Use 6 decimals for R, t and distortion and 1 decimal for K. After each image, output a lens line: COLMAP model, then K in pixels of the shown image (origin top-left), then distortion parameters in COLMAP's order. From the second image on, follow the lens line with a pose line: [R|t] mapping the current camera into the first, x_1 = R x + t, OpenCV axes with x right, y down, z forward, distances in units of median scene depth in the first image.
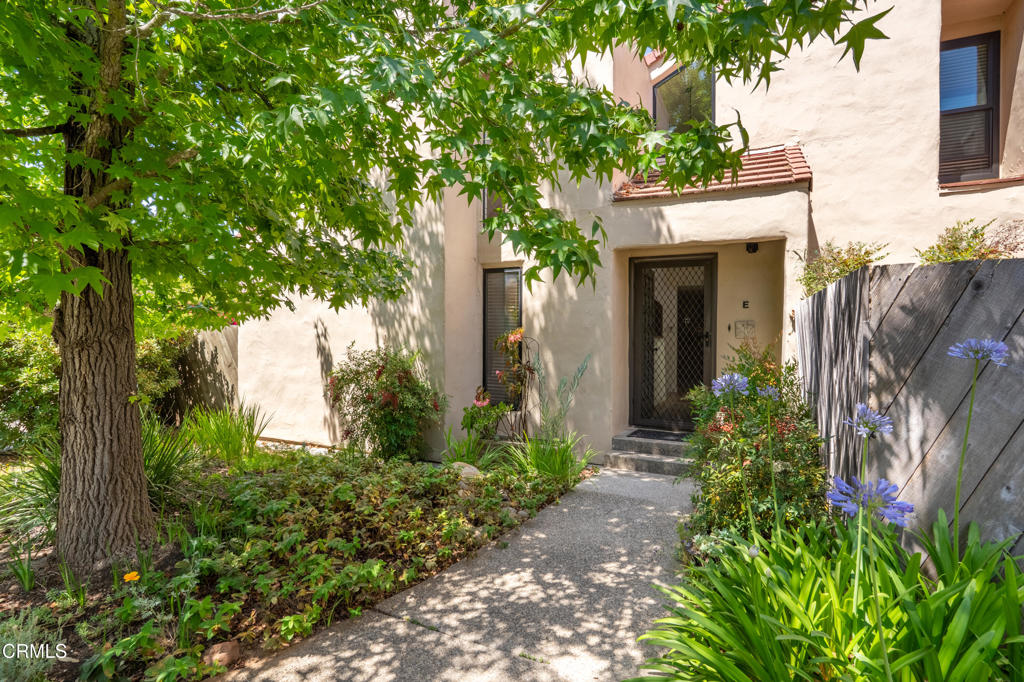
lens RADIAL K [[499.1, 0, 515.0], [0, 499.1, 339.1], [0, 0, 1]] dist [-0.002641, 0.000368]
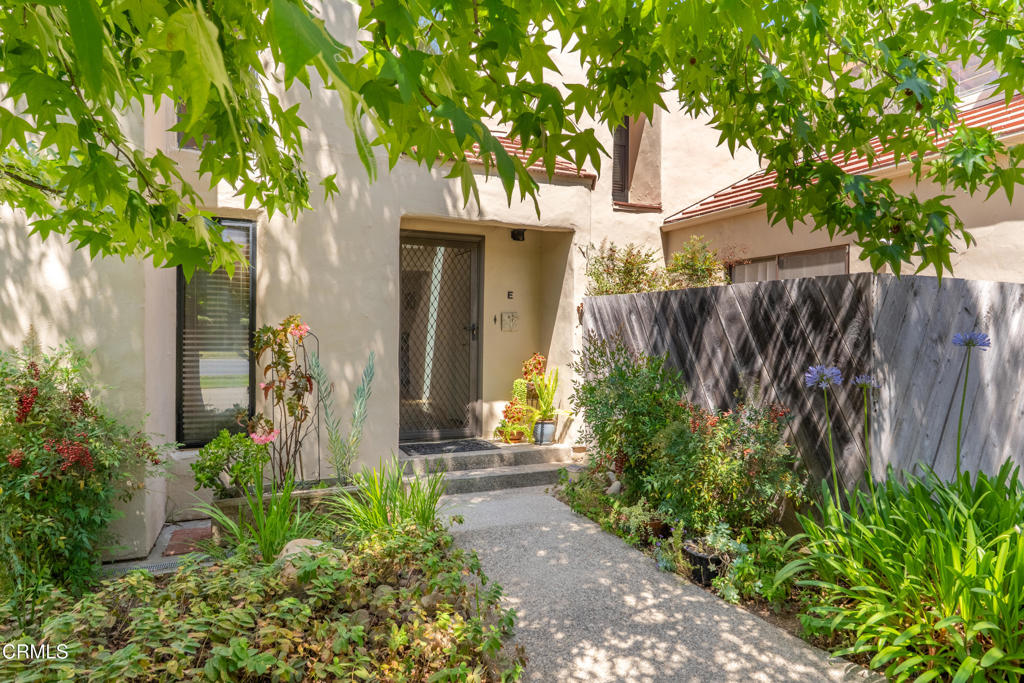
lens RADIAL K [[582.1, 0, 511.5], [0, 582.1, 341.2], [0, 0, 1]] dist [-0.007464, -0.001570]
pose [[0.659047, -0.014378, 0.751964, -0.570171], [0.000266, 0.999822, 0.018884, -0.004081], [-0.752102, -0.012245, 0.658933, 0.429684]]
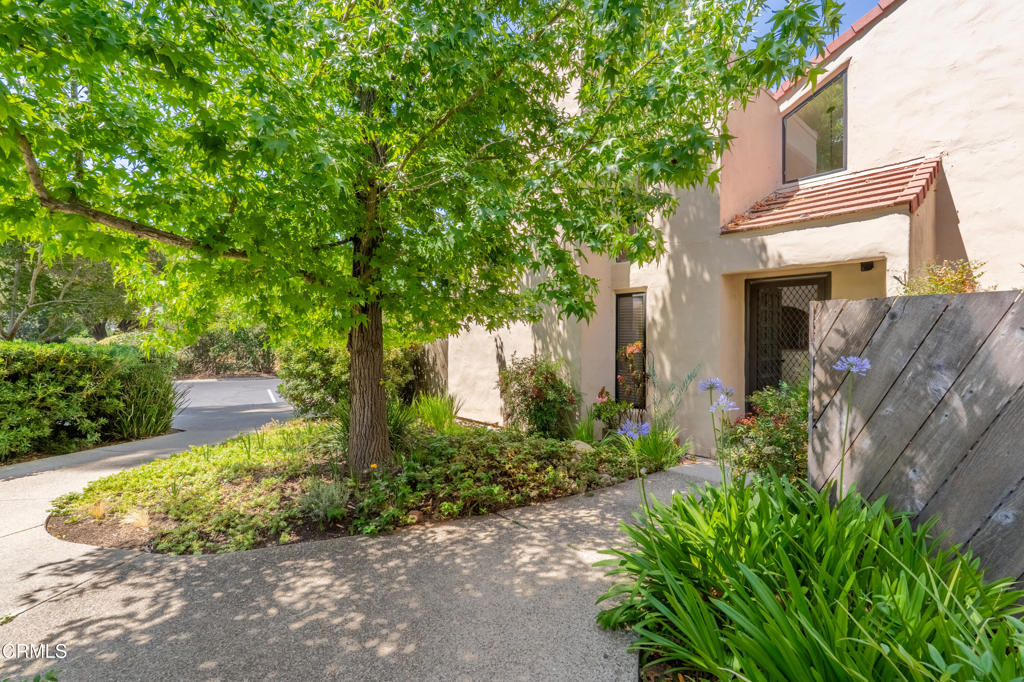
lens RADIAL K [[460.3, 0, 510.2], [0, 460.3, 342.6], [0, 0, 1]] dist [-0.001616, -0.000572]
pose [[0.917153, 0.003517, -0.398520, 0.270202], [-0.008463, 0.999907, -0.010651, -0.008253], [0.398446, 0.013141, 0.917098, -0.286795]]
